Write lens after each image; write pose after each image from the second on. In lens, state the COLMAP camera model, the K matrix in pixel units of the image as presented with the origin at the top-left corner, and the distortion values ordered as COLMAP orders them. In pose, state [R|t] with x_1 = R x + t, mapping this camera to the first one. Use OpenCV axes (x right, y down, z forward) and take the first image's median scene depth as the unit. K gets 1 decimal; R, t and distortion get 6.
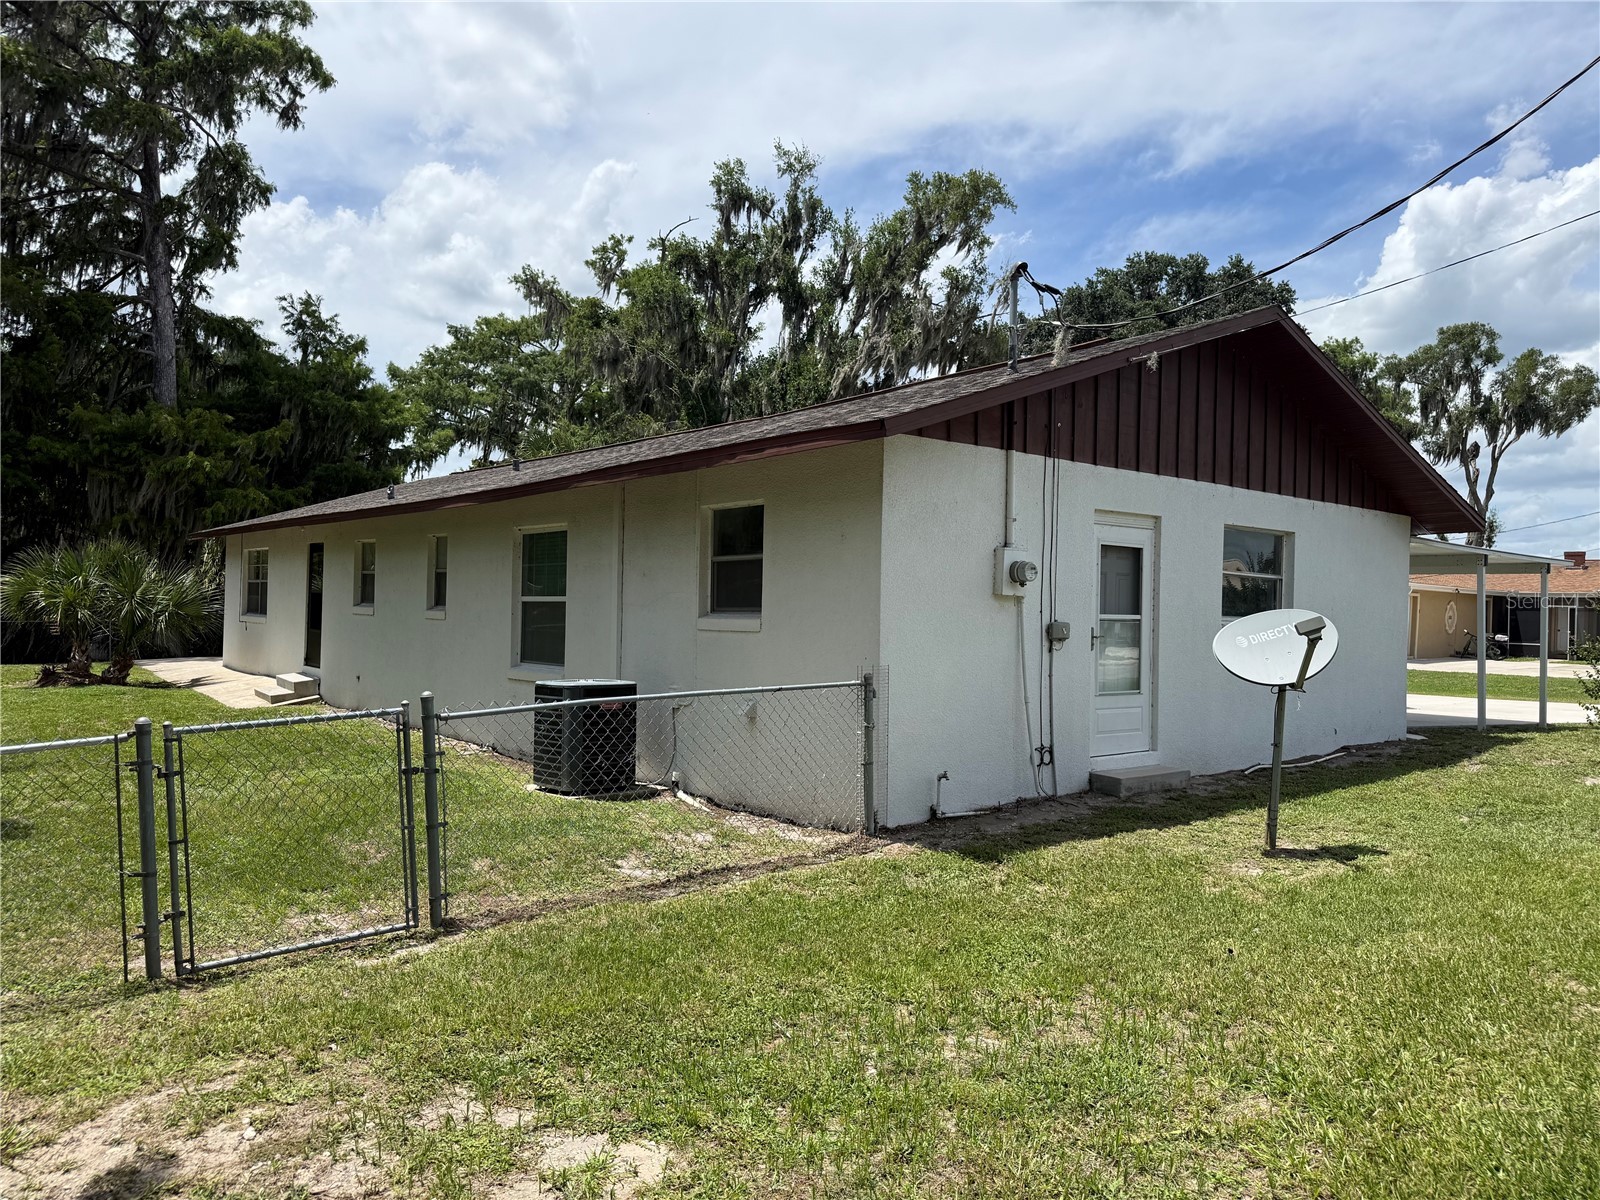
lens RADIAL K [[1125.0, 0, 802.3], [0, 1125.0, 634.5], [0, 0, 1]] dist [0.057570, -0.059137]
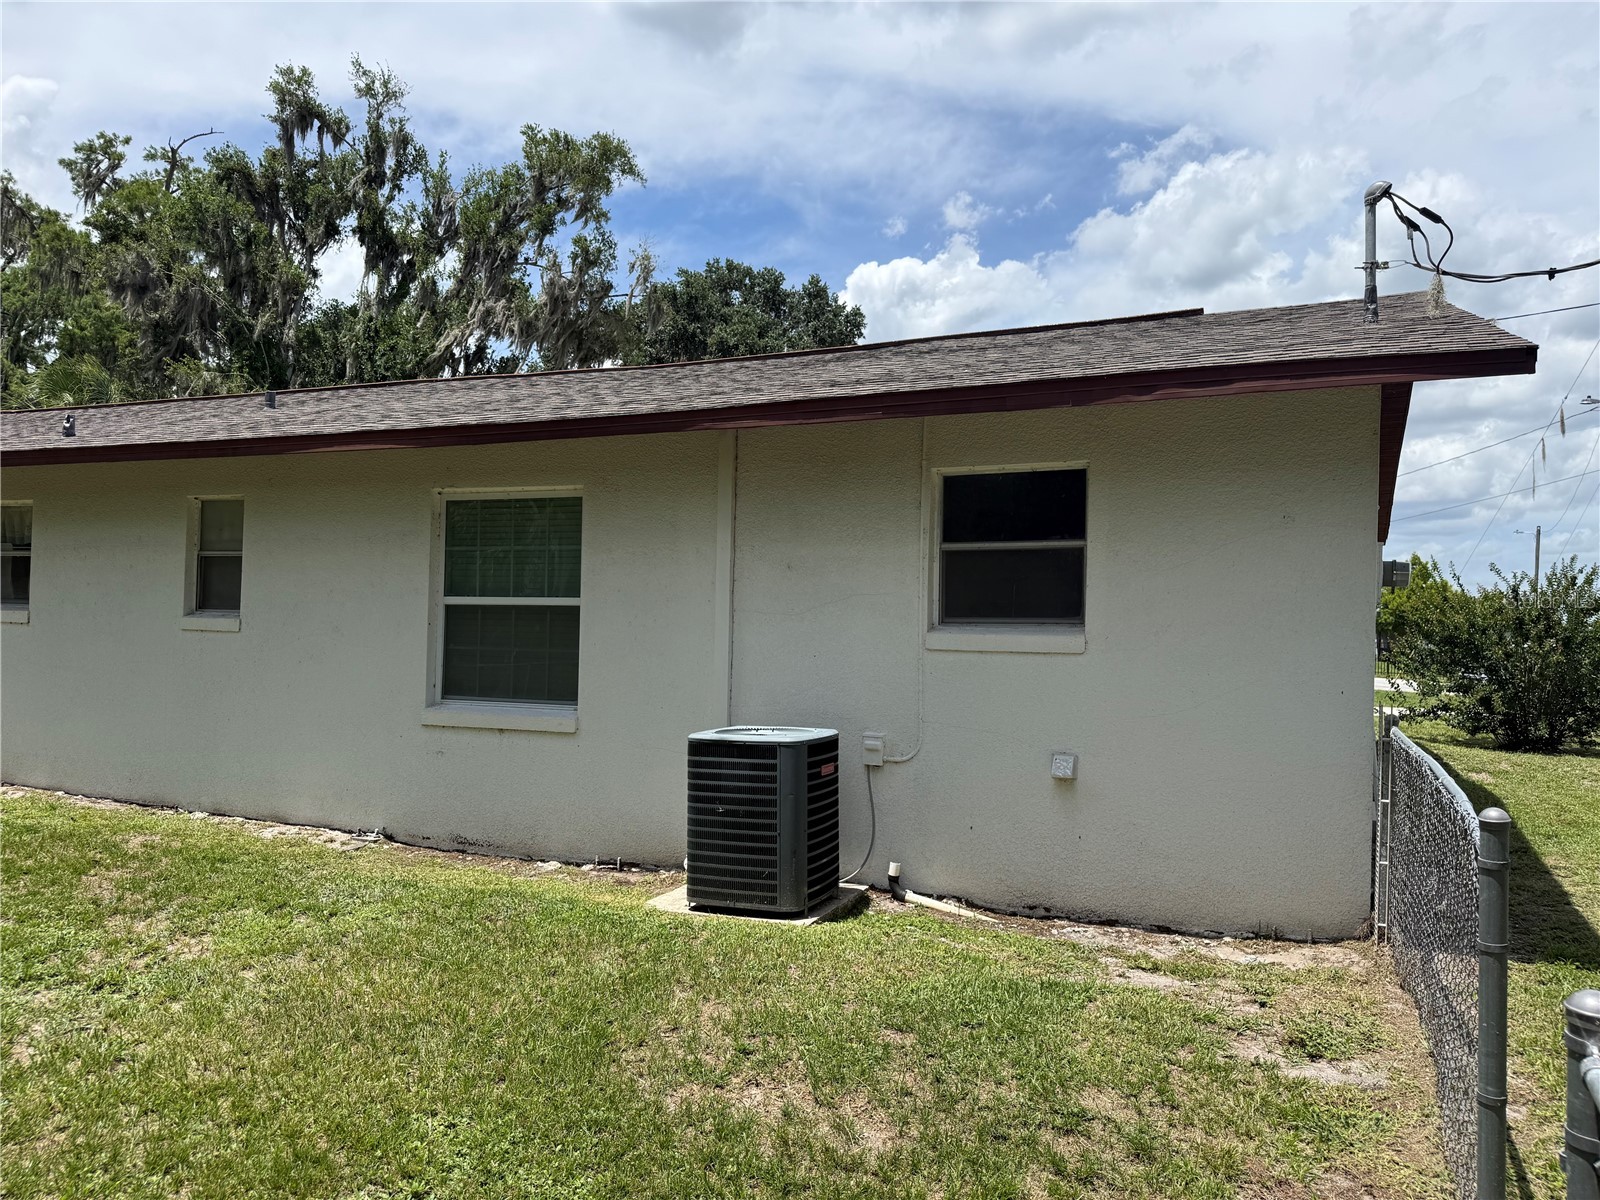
lens RADIAL K [[1148.6, 0, 790.3], [0, 1148.6, 618.3], [0, 0, 1]] dist [0.002785, -0.003279]
pose [[0.894356, 0.003973, 0.447338, -0.122263], [0.004007, 0.999849, -0.016890, -0.003111], [-0.447338, 0.016899, 0.894206, 0.109052]]
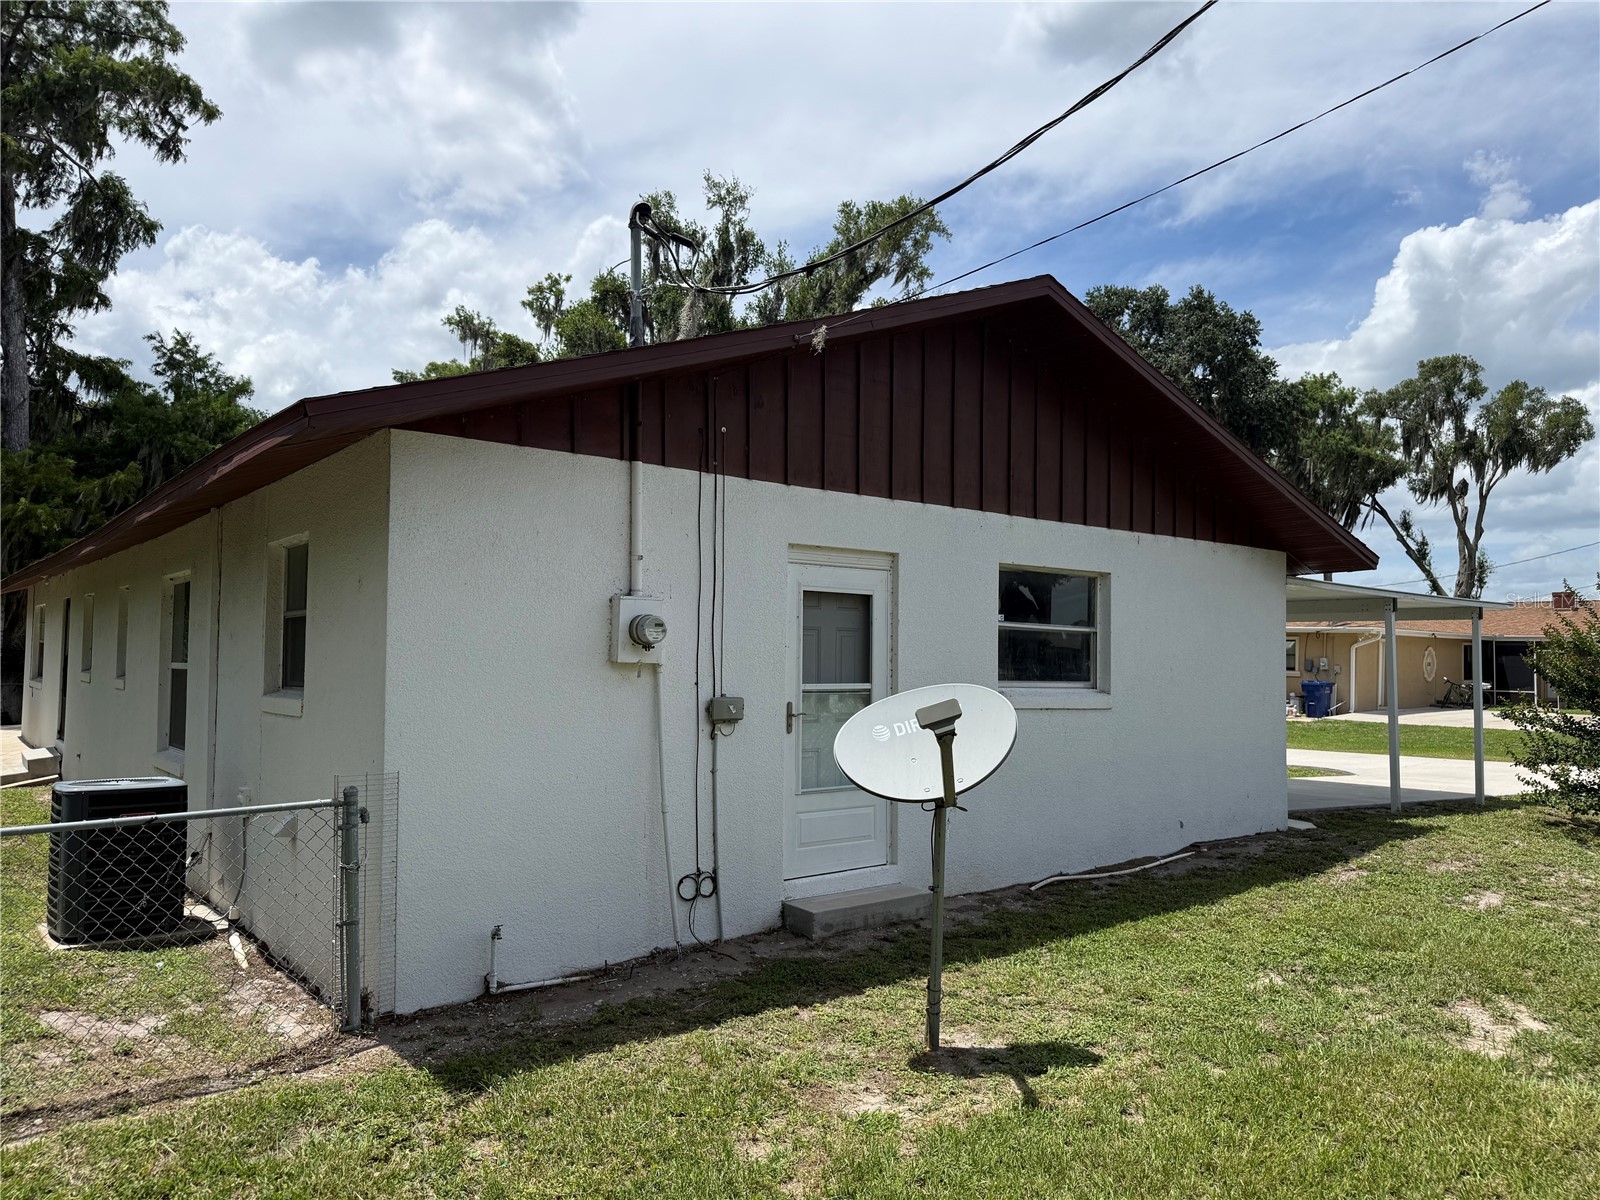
lens RADIAL K [[1125.0, 0, 802.3], [0, 1125.0, 634.5], [0, 0, 1]] dist [0.057570, -0.059137]
pose [[0.999892, -0.010215, -0.010596, 0.069402], [0.009758, 0.999058, -0.042274, -0.004990], [0.011018, 0.042166, 0.999050, 0.066563]]
